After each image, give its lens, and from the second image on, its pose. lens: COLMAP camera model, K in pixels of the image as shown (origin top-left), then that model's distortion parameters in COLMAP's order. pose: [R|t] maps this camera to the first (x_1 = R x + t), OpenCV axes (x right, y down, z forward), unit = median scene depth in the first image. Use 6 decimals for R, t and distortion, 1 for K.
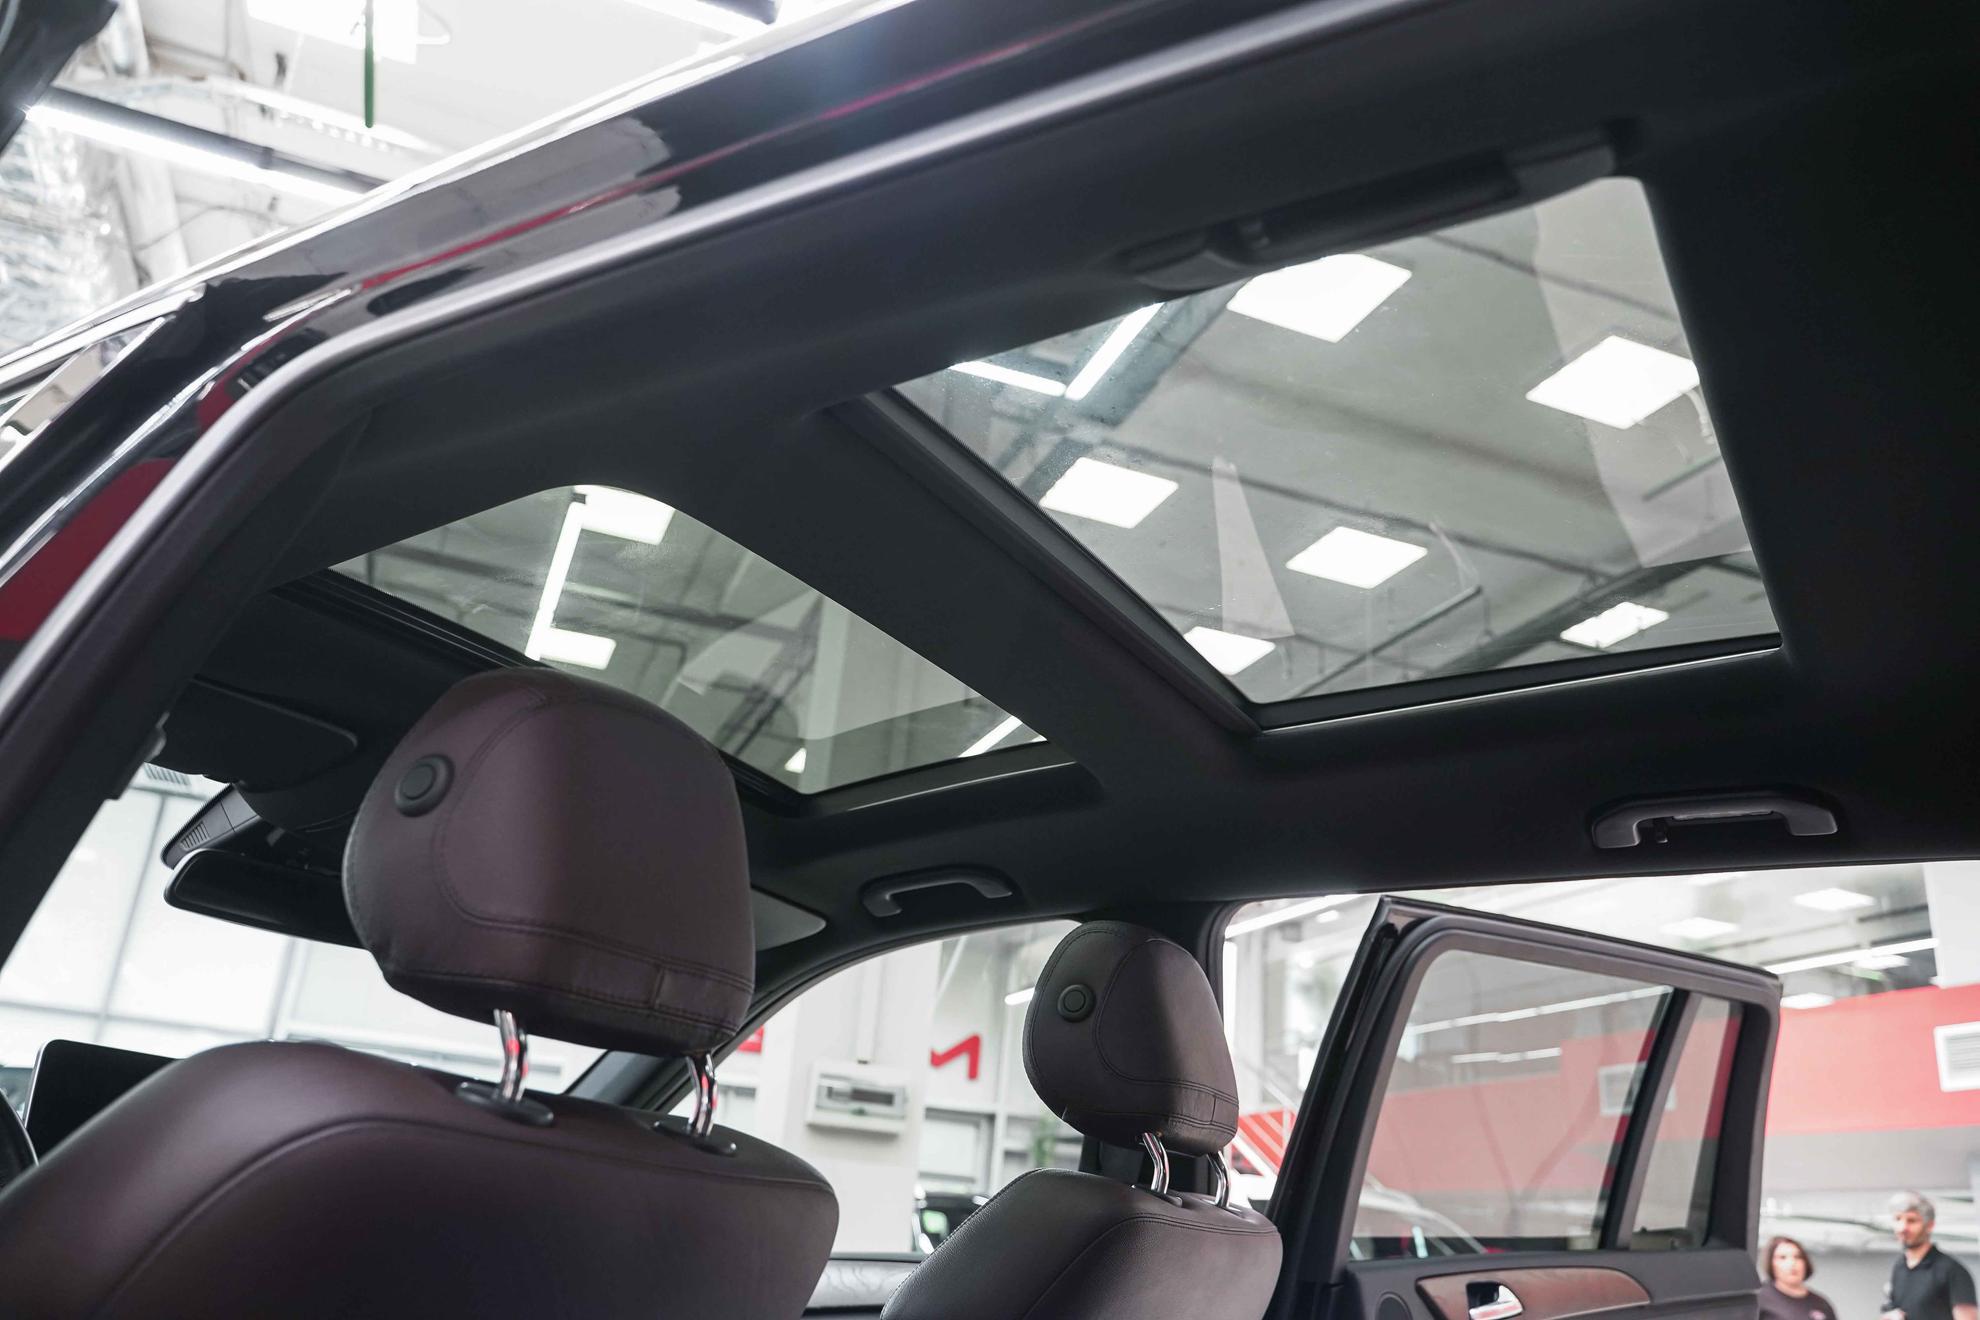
lens RADIAL K [[1600.5, 0, 990.0], [0, 1600.5, 660.0], [0, 0, 1]] dist [-0.001973, -0.000432]
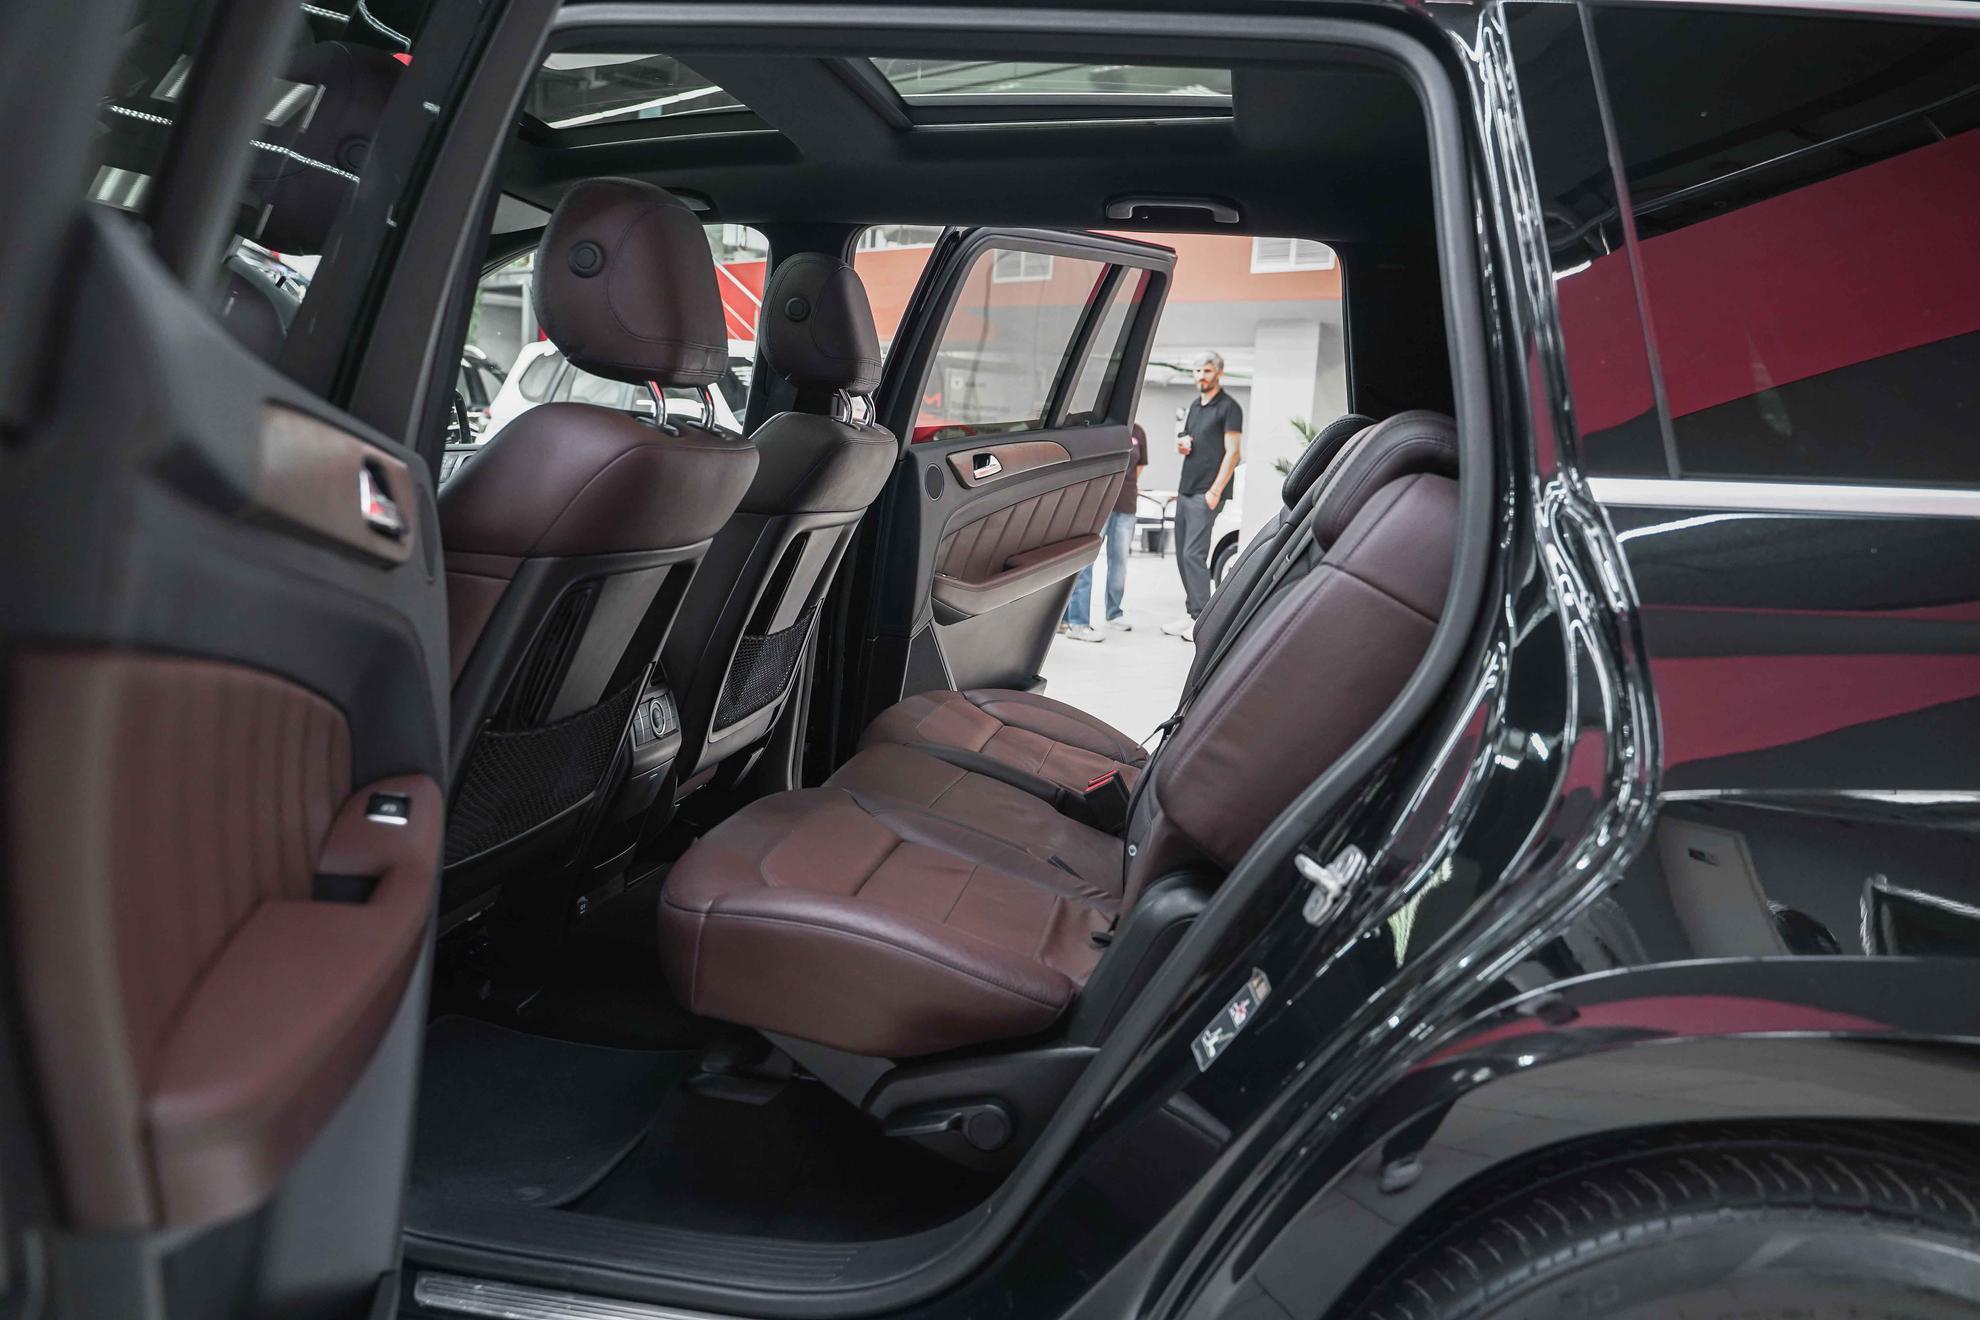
lens RADIAL K [[1600.5, 0, 990.0], [0, 1600.5, 660.0], [0, 0, 1]] dist [-0.001973, -0.000432]
pose [[0.932339, -0.069495, 0.354845, -0.233909], [-0.119522, 0.866962, 0.483830, -0.181539], [-0.341260, -0.493505, 0.799996, -0.335265]]
